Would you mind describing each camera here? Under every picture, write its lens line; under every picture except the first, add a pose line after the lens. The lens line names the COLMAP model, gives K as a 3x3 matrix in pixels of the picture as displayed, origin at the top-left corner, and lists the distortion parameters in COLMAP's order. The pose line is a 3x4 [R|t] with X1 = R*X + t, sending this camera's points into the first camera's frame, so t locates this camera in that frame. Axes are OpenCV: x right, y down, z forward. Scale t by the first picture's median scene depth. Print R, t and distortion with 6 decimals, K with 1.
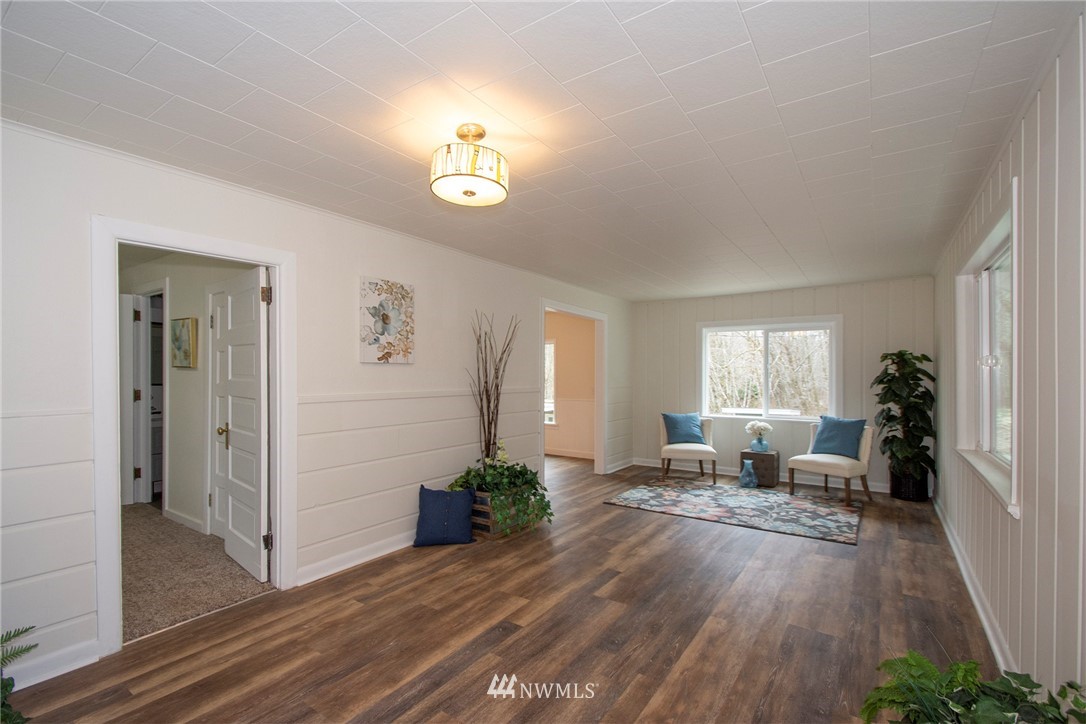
lens RADIAL K [[493.7, 0, 543.0], [0, 493.7, 362.0], [0, 0, 1]] dist [-0.001336, -0.000443]
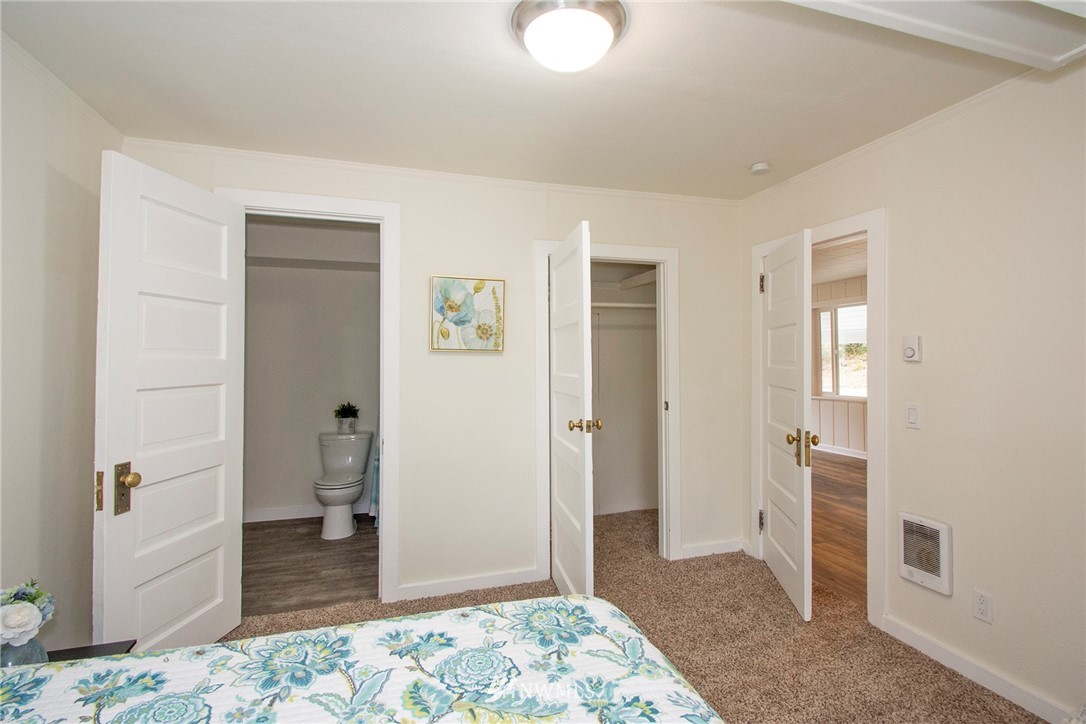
lens RADIAL K [[493.7, 0, 543.0], [0, 493.7, 362.0], [0, 0, 1]] dist [-0.001336, -0.000443]
pose [[0.611761, 0.002659, 0.791038, -1.035774], [-0.009111, 0.999952, 0.003685, 0.019172], [-0.790990, -0.009462, 0.611755, 0.448180]]
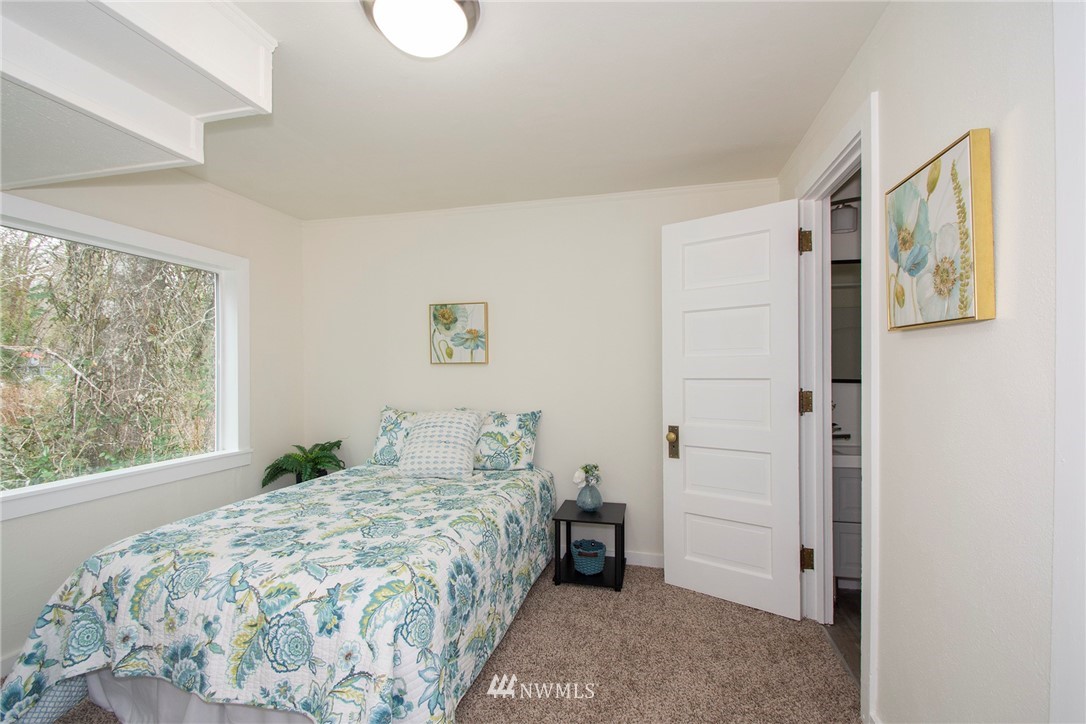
lens RADIAL K [[493.7, 0, 543.0], [0, 493.7, 362.0], [0, 0, 1]] dist [-0.001336, -0.000443]
pose [[0.369101, -0.004149, -0.929380, -0.465956], [0.005509, 0.999982, -0.002276, 0.028211], [0.929373, -0.004280, 0.369117, 0.579454]]
